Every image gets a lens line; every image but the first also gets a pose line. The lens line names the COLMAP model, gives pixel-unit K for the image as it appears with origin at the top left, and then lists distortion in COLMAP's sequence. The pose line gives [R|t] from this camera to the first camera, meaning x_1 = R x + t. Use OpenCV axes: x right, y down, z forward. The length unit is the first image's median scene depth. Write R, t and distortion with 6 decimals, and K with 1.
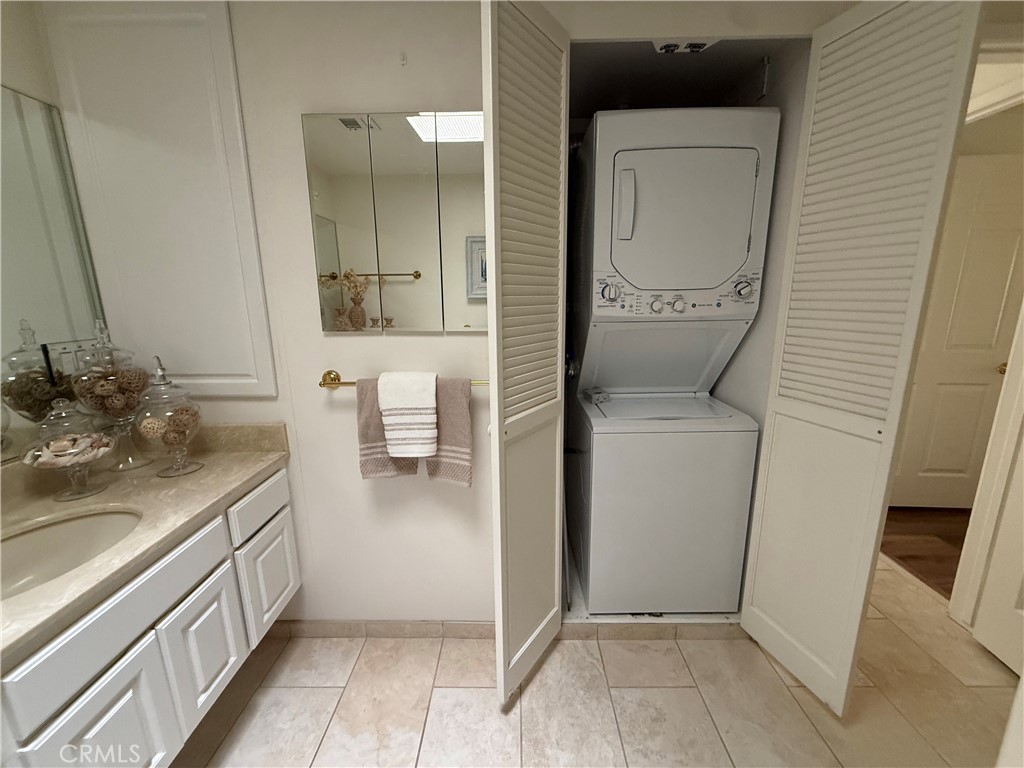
lens RADIAL K [[407.9, 0, 510.8], [0, 407.9, 384.9], [0, 0, 1]] dist [-0.001139, 0.000417]
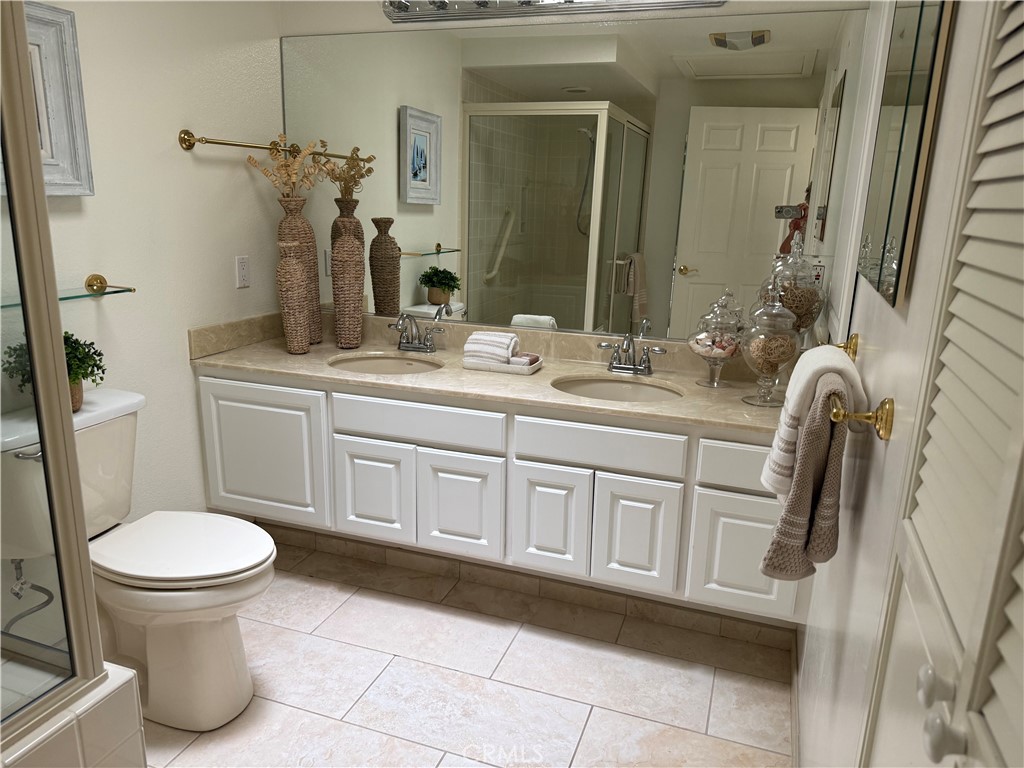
lens RADIAL K [[717.1, 0, 511.3], [0, 717.1, 397.5], [0, 0, 1]] dist [0.070616, -0.105914]
pose [[-0.328585, 0.251618, -0.910341, 0.876730], [-0.223869, 0.915642, 0.333889, -0.222850], [0.917559, 0.313508, -0.244537, 0.902640]]
